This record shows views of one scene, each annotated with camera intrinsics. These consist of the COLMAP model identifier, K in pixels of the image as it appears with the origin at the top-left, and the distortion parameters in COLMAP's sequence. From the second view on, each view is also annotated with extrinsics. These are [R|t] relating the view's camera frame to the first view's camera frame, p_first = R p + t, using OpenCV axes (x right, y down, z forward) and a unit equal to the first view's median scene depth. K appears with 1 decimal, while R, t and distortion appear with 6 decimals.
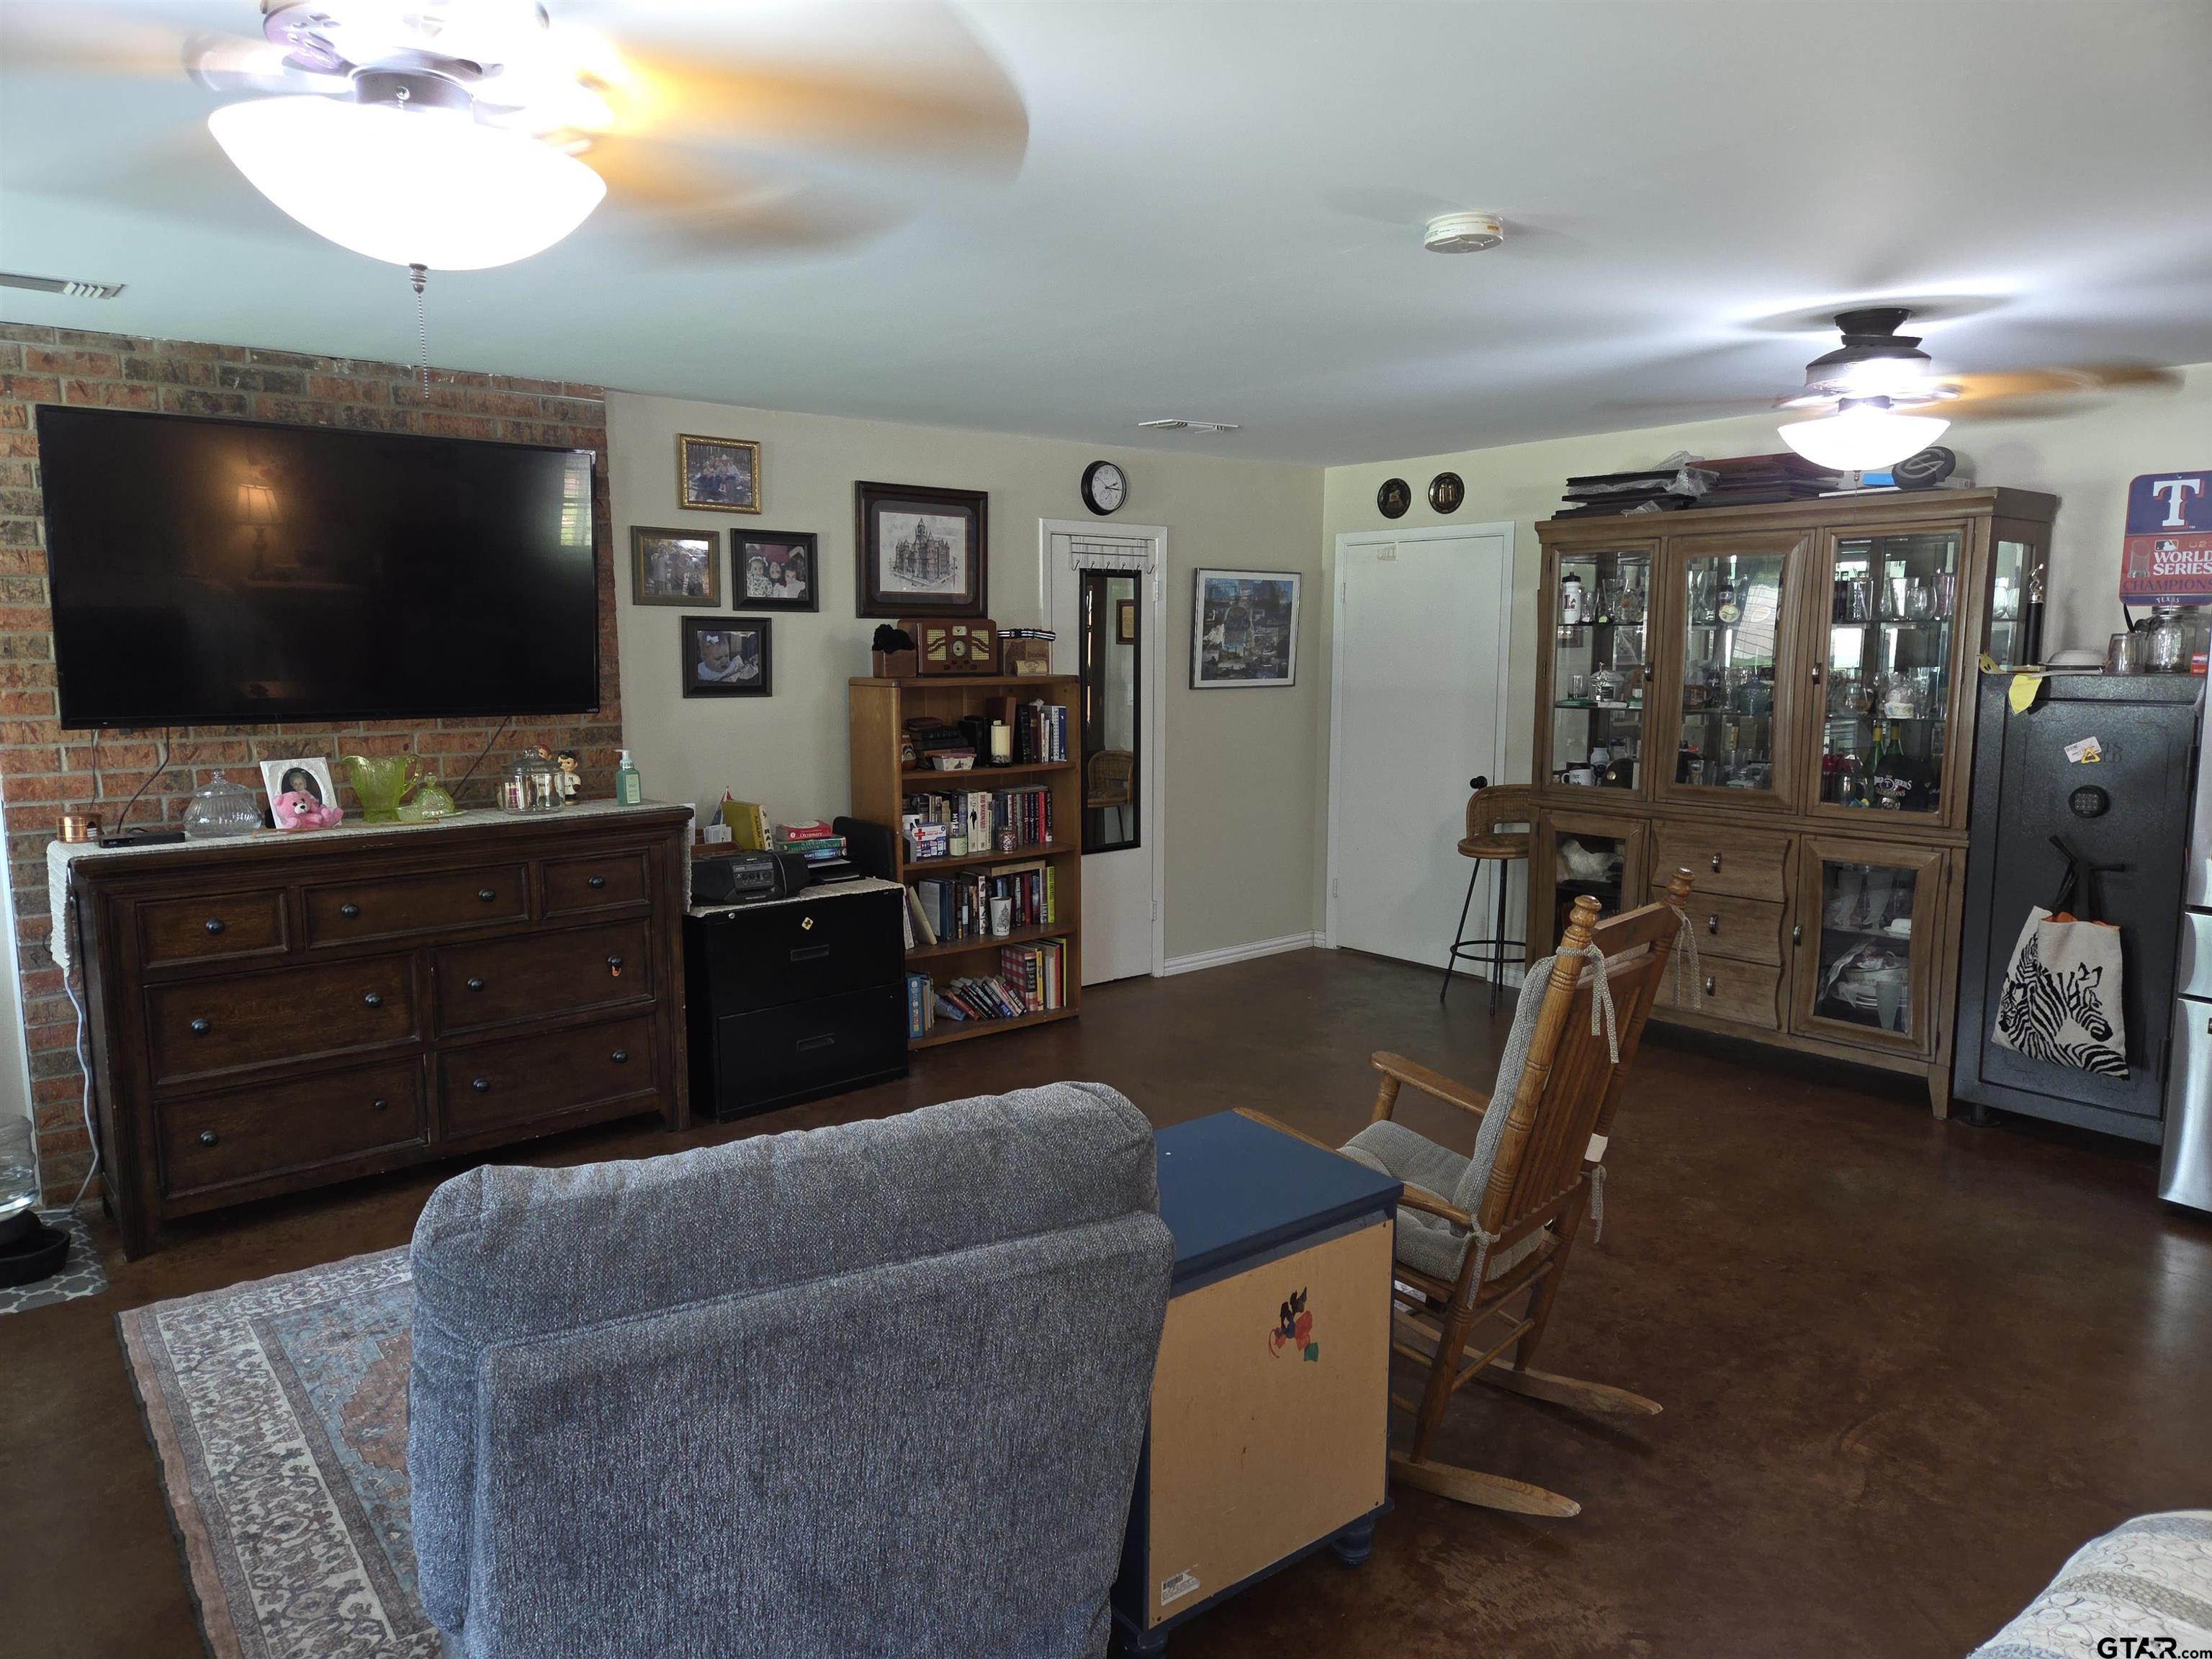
lens RADIAL K [[1451.3, 0, 1110.6], [0, 1451.3, 826.6], [0, 0, 1]] dist [0.005274, -0.017701]
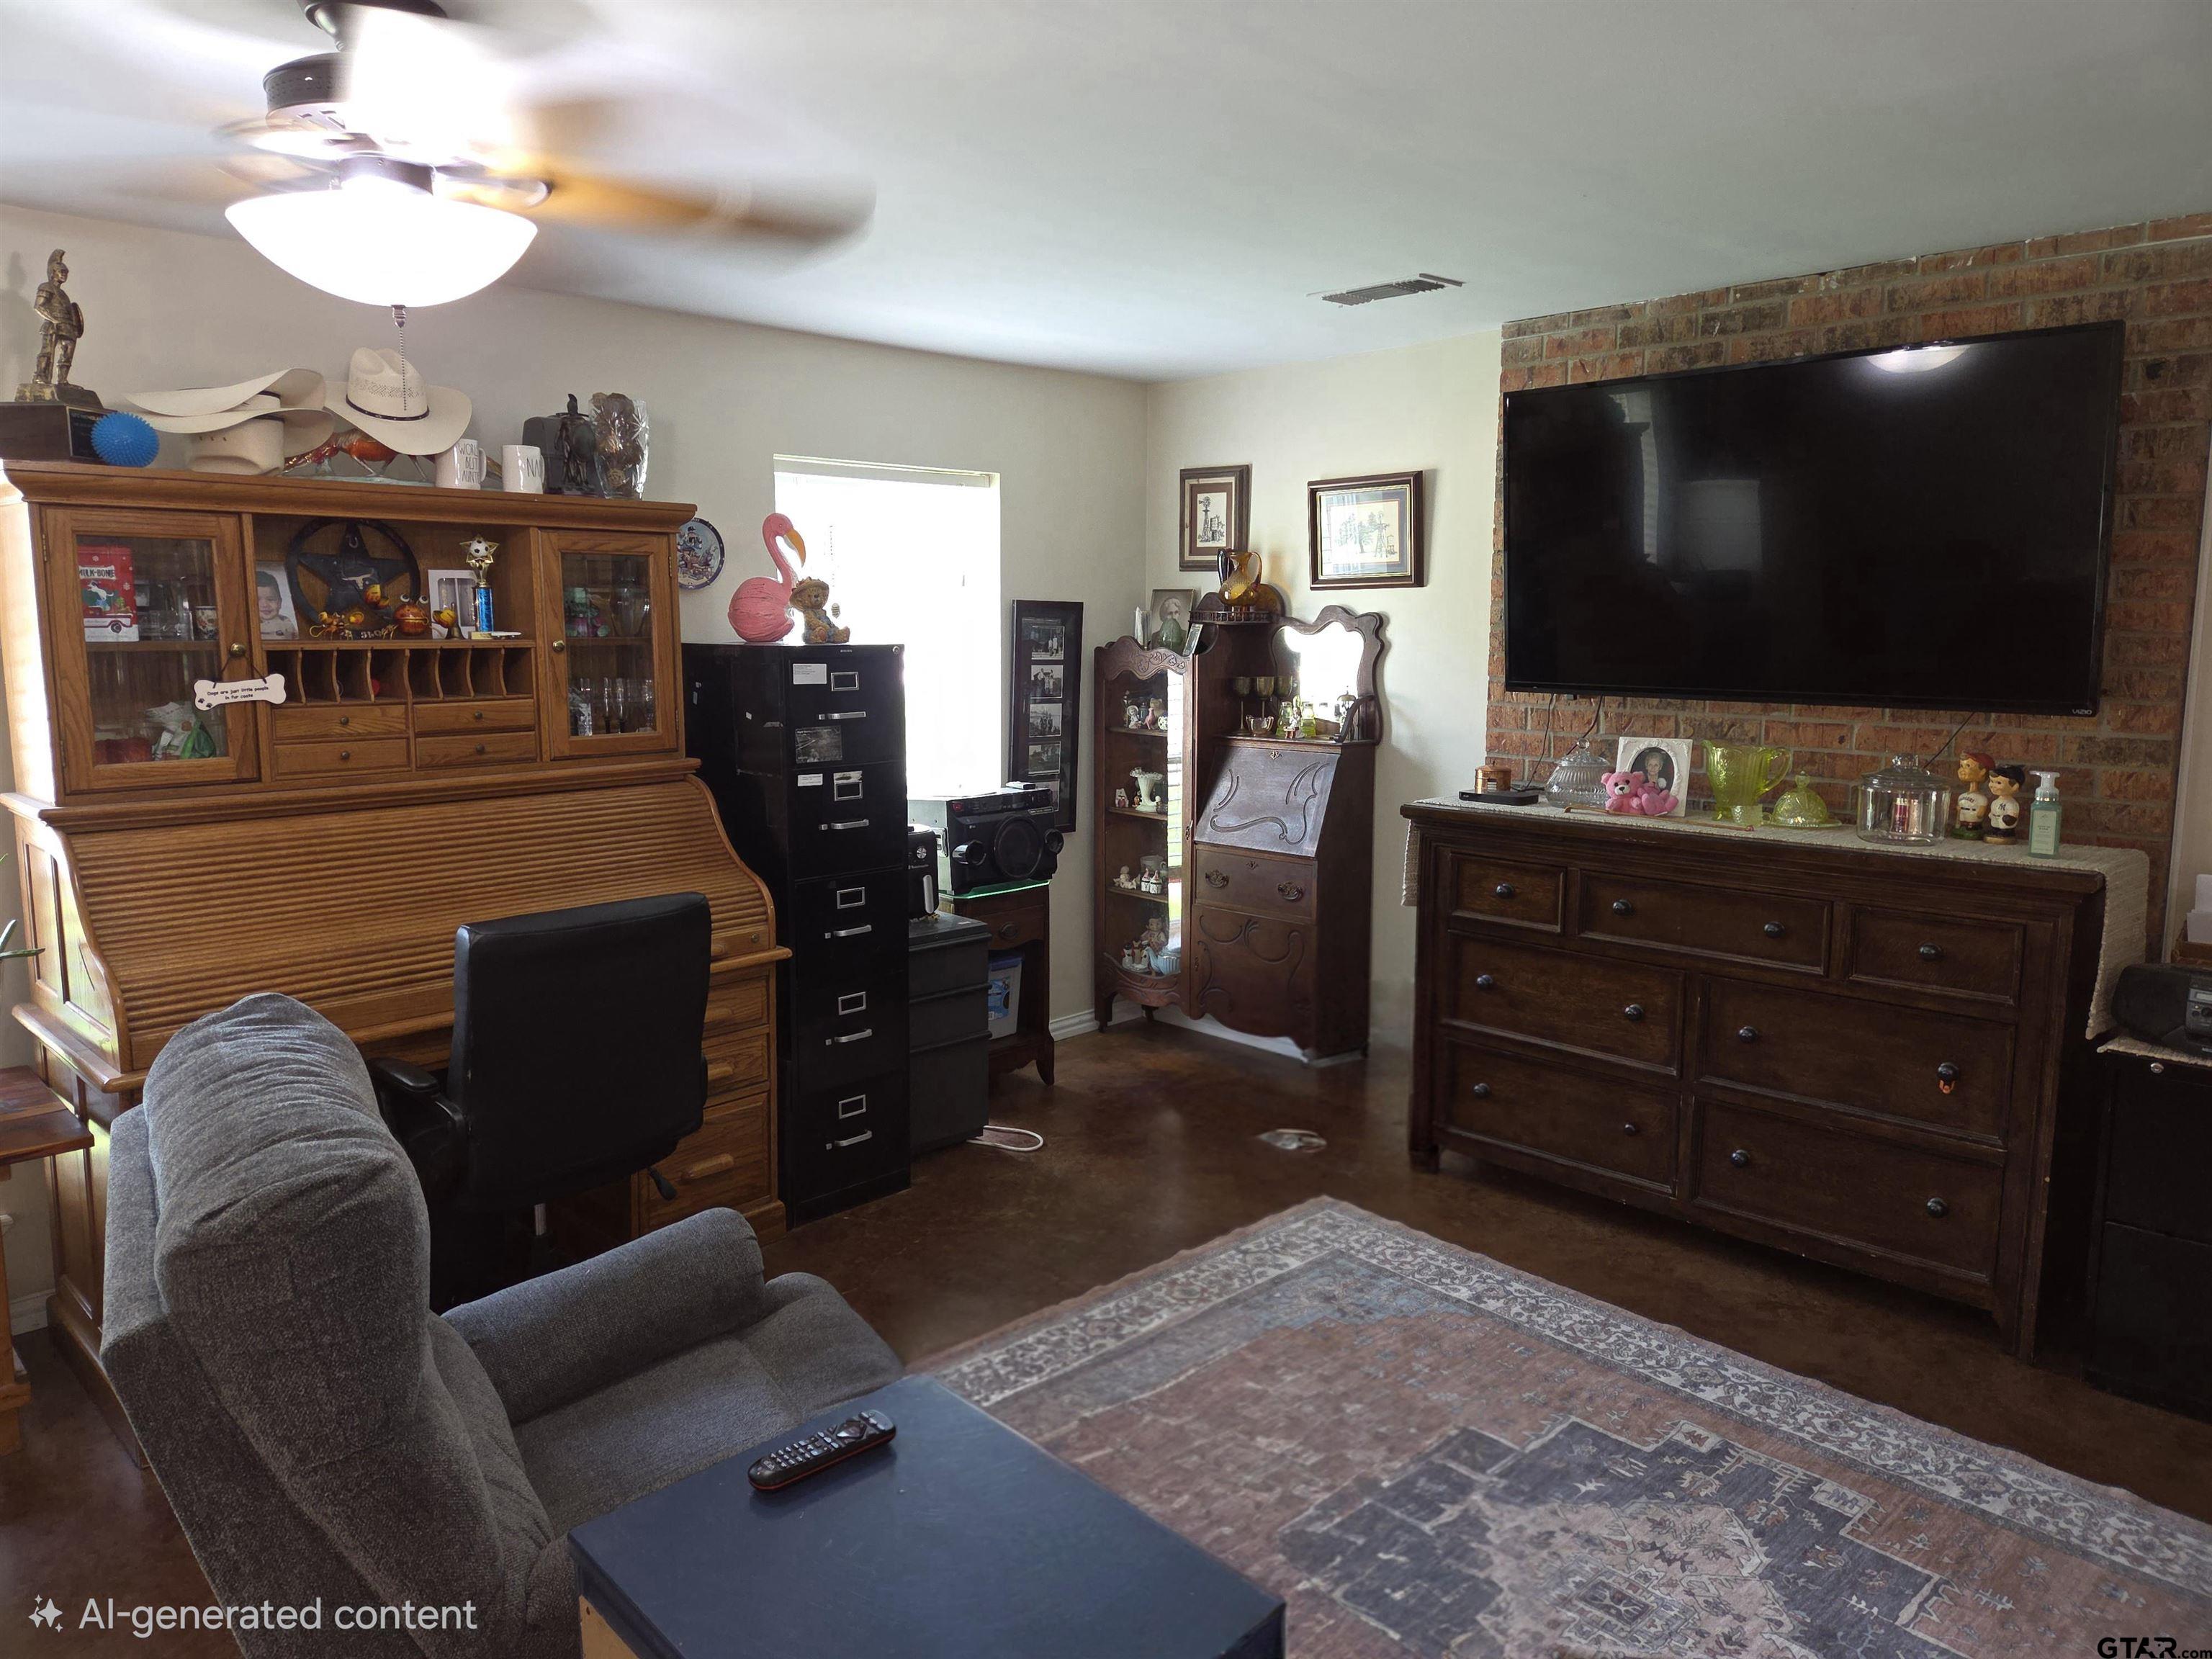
lens RADIAL K [[1451.3, 0, 1109.0], [0, 1451.3, 823.6], [0, 0, 1]] dist [0.005274, -0.017701]
pose [[0.064051, 0.141726, -0.987832, 0.328045], [-0.128477, 0.982798, 0.132674, -0.069527], [0.989642, 0.118416, 0.081158, 0.578505]]
